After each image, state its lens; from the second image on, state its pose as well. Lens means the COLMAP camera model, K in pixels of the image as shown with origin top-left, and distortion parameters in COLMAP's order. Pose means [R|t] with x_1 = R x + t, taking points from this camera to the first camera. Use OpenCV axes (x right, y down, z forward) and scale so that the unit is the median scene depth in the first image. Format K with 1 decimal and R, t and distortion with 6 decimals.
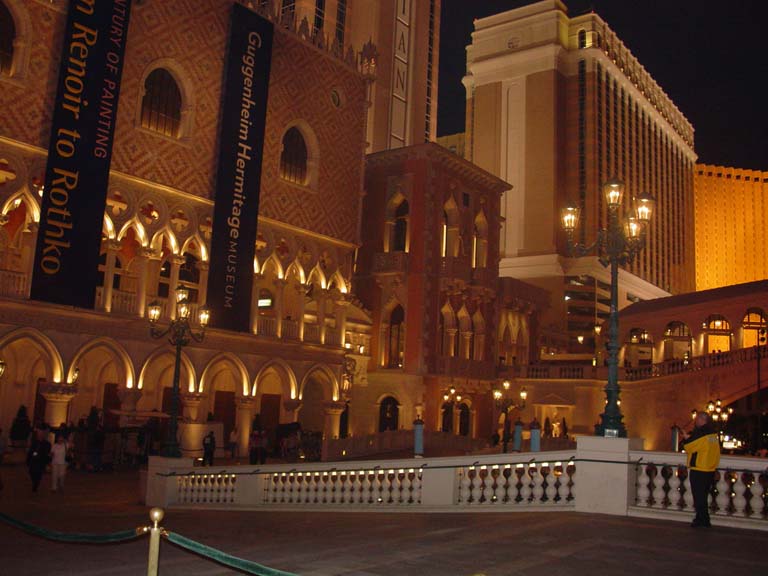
lens RADIAL K [[772.2, 0, 384.0], [0, 772.2, 288.0], [0, 0, 1]] dist [-0.175930, 0.201848]
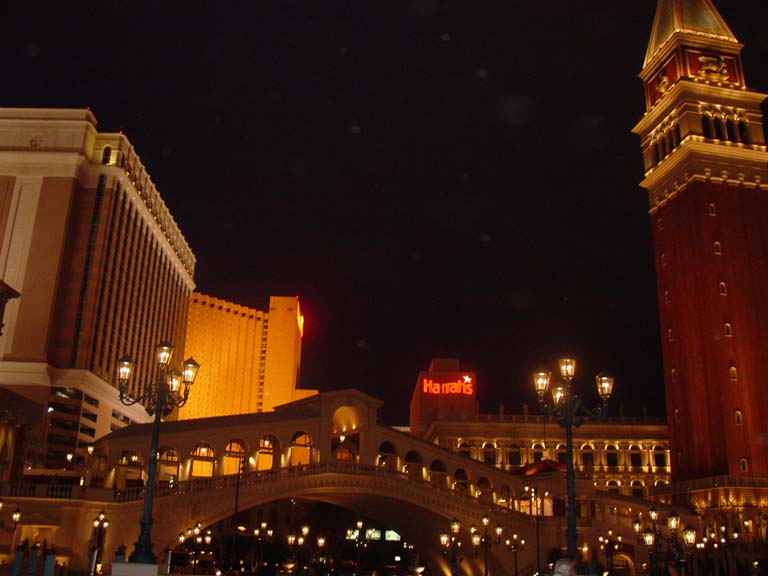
lens RADIAL K [[772.2, 0, 384.0], [0, 772.2, 288.0], [0, 0, 1]] dist [-0.175930, 0.201848]
pose [[0.788358, 0.168490, 0.591695, -0.014980], [-0.077966, 0.981374, -0.175574, -0.004257], [-0.610257, 0.092283, 0.786810, -0.016424]]
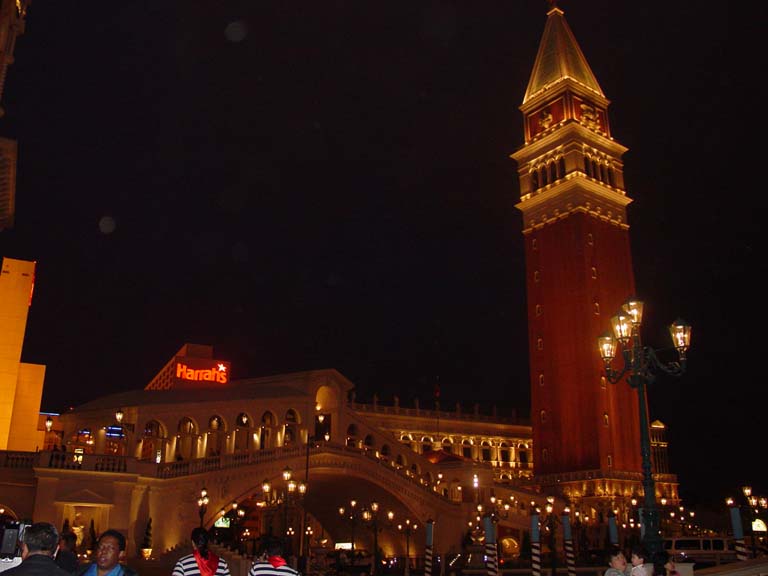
lens RADIAL K [[772.2, 0, 384.0], [0, 772.2, 288.0], [0, 0, 1]] dist [-0.175930, 0.201848]
pose [[0.456179, 0.243413, 0.855950, -0.138365], [-0.120333, 0.969901, -0.211687, 0.022867], [-0.881714, -0.006432, 0.471740, 0.128423]]
